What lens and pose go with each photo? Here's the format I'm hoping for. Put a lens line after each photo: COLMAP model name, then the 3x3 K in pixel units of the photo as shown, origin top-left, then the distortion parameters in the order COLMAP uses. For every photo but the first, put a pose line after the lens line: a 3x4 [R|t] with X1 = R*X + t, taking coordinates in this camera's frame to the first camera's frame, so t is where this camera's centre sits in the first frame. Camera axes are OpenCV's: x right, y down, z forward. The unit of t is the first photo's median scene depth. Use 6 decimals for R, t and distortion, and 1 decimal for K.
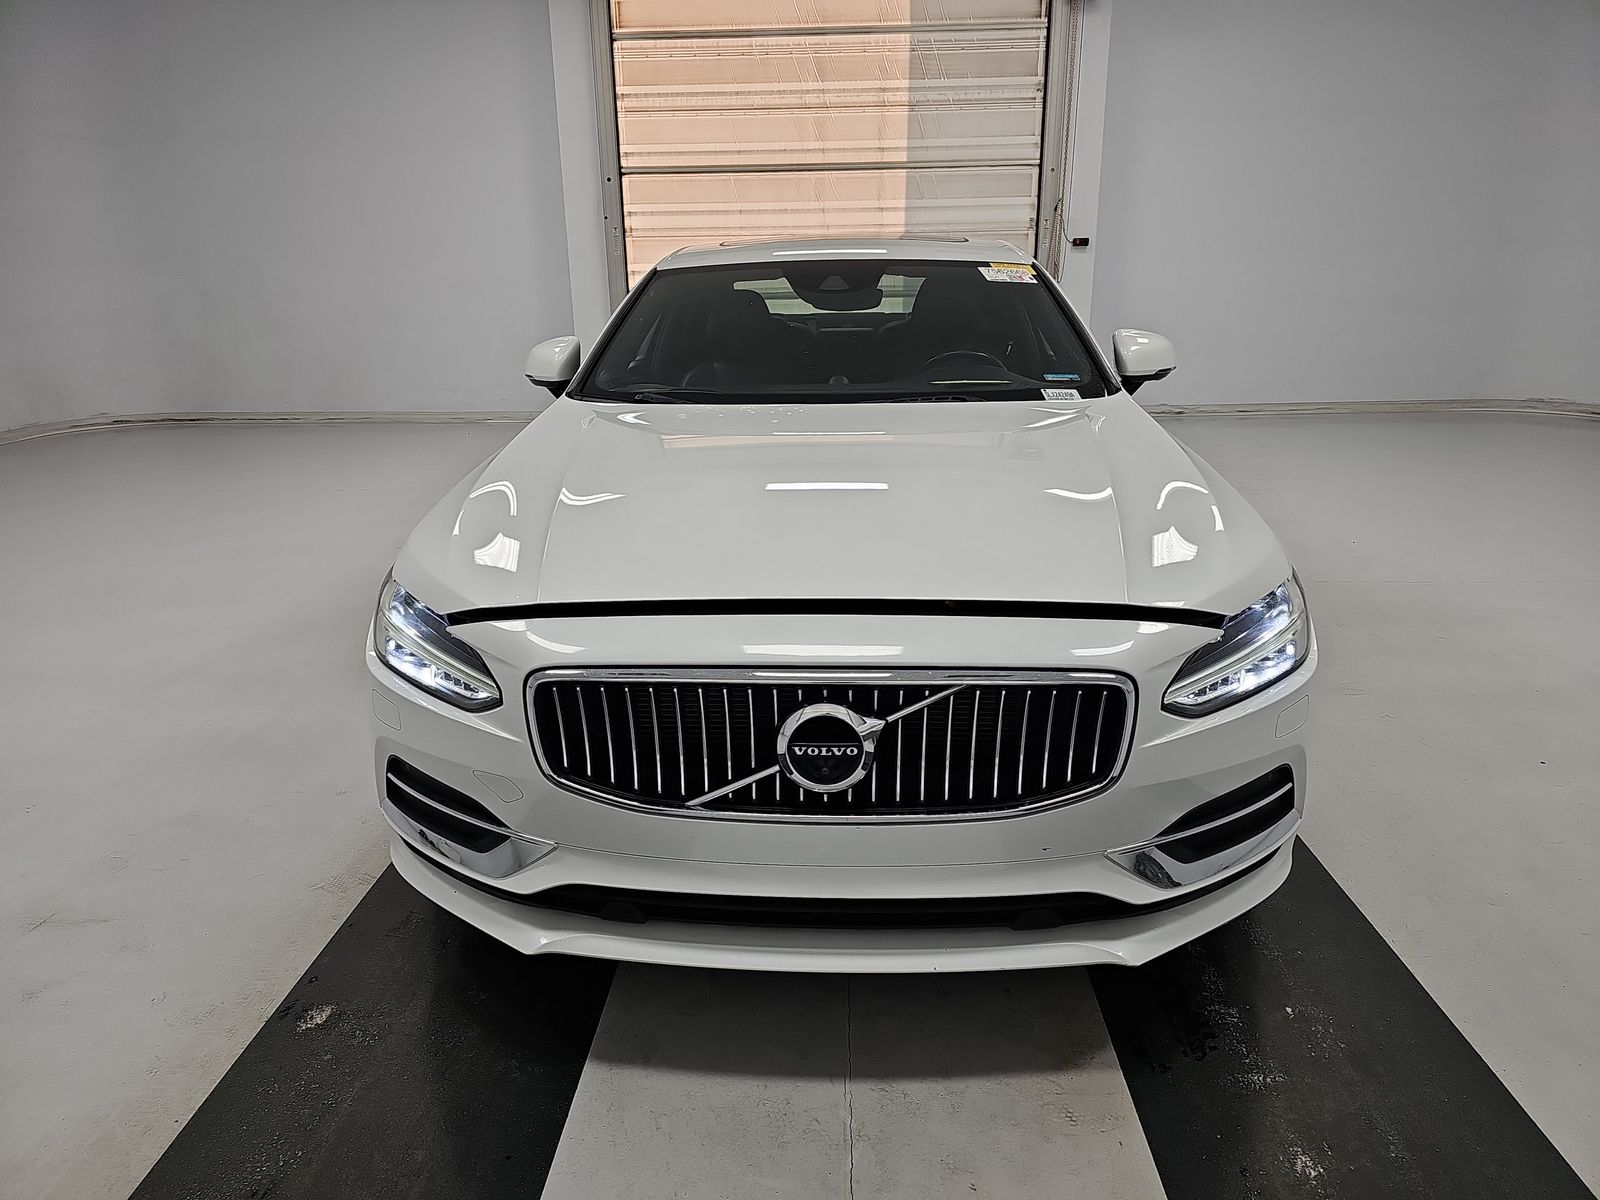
lens RADIAL K [[1068.0, 0, 794.1], [0, 1068.0, 606.1], [0, 0, 1]] dist [0.027304, -0.037180]
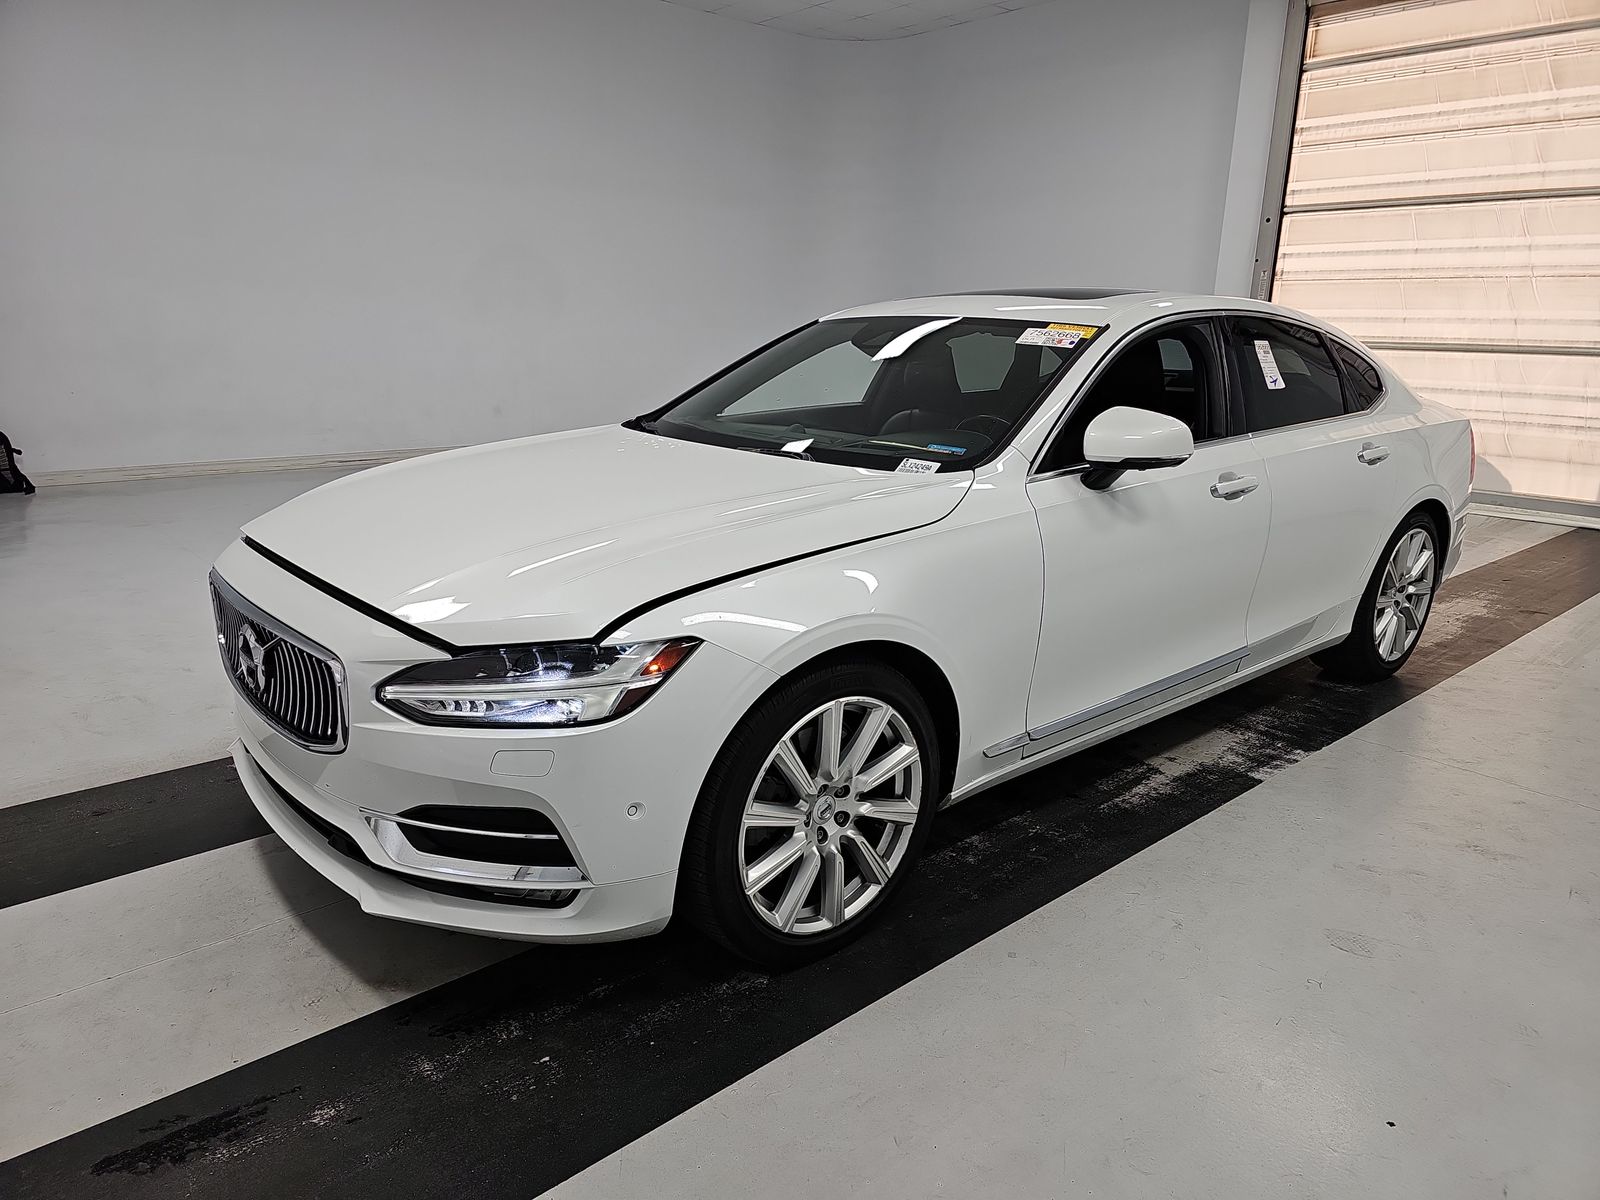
lens RADIAL K [[1068.0, 0, 785.6], [0, 1068.0, 608.4], [0, 0, 1]] dist [0.027304, -0.037180]
pose [[0.684633, 0.211144, -0.697636, 0.266742], [-0.230946, 0.970648, 0.067132, -0.034766], [0.691334, 0.115155, 0.713300, 0.080574]]
